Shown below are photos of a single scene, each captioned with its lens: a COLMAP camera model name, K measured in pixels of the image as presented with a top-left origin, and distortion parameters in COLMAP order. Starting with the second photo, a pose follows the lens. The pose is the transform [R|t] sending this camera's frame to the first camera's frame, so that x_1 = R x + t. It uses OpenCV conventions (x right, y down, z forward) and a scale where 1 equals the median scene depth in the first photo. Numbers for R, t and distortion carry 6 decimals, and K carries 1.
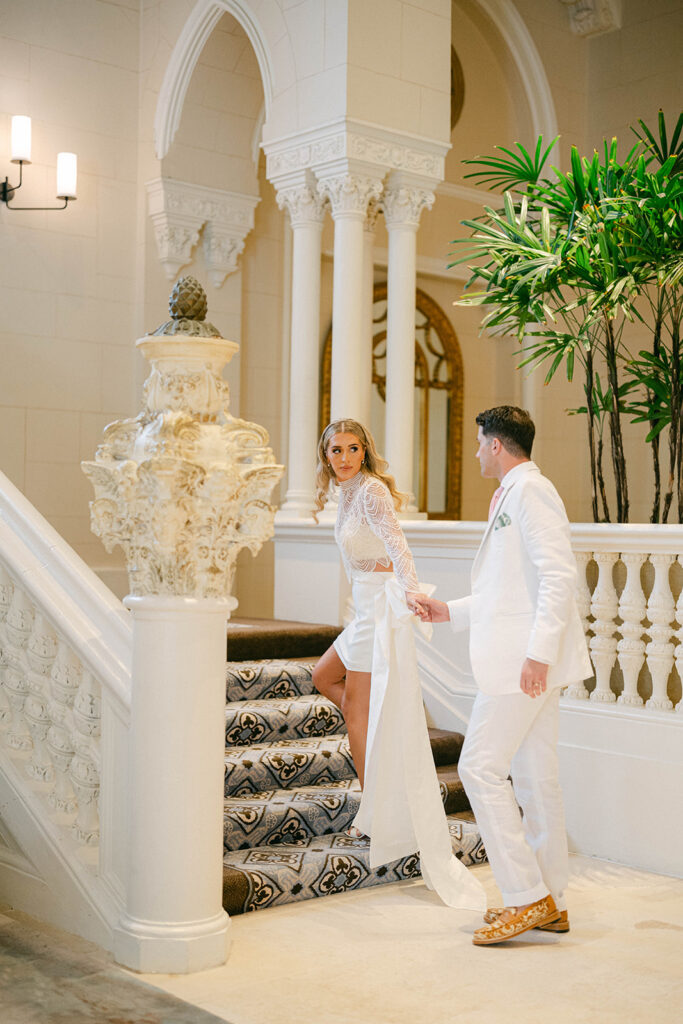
lens RADIAL K [[1420.9, 0, 355.4], [0, 1420.9, 519.7], [0, 0, 1]] dist [0.015578, 0.000000]
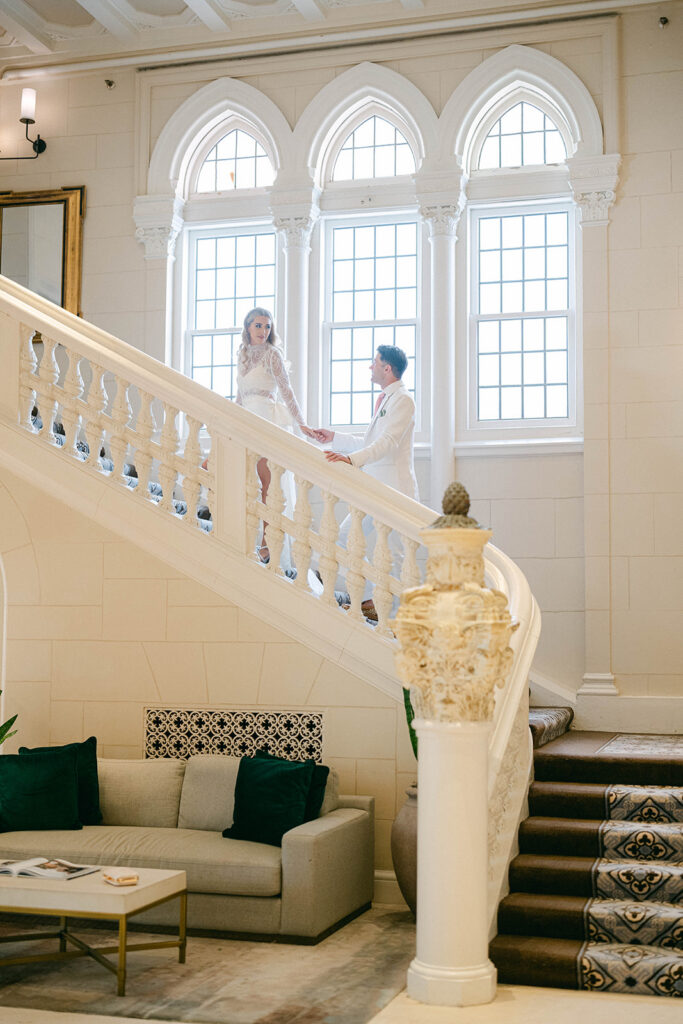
lens RADIAL K [[1420.9, 0, 347.0], [0, 1420.9, 510.5], [0, 0, 1]] dist [0.015578, 0.000000]
pose [[0.542436, -0.081511, -0.836133, 0.800325], [0.005716, 0.995617, -0.093351, -0.015500], [0.840078, 0.045858, 0.540525, 0.152854]]
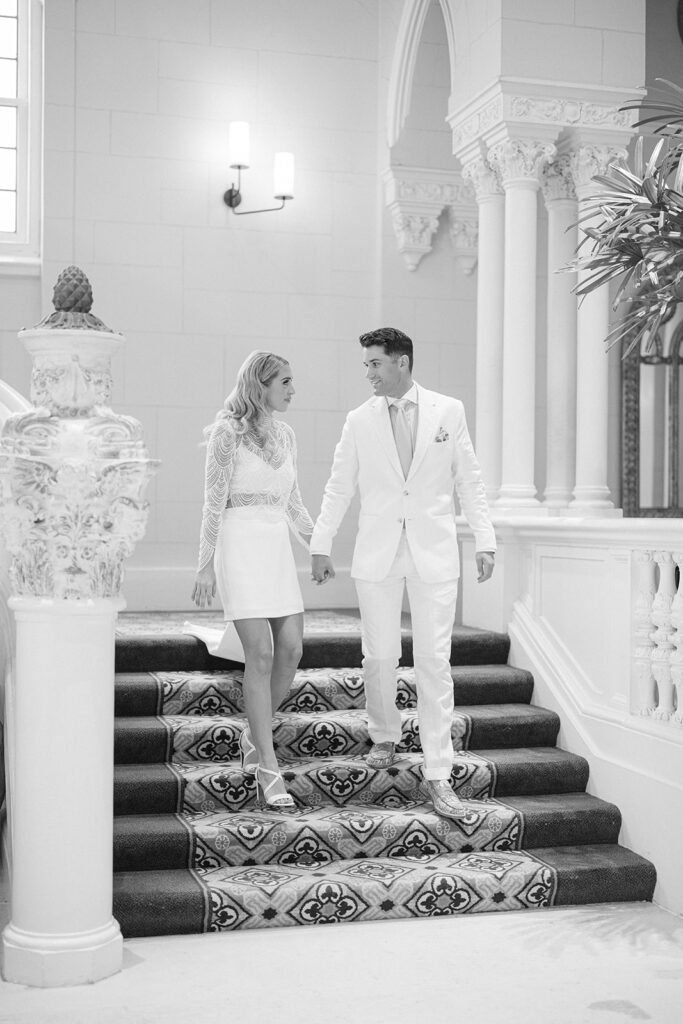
lens RADIAL K [[1420.9, 0, 339.4], [0, 1420.9, 516.7], [0, 0, 1]] dist [0.015578, 0.000000]
pose [[0.901981, -0.008278, -0.431696, 0.387656], [0.007283, 0.999966, -0.003958, 0.003500], [0.431714, 0.000426, 0.902010, 0.171722]]
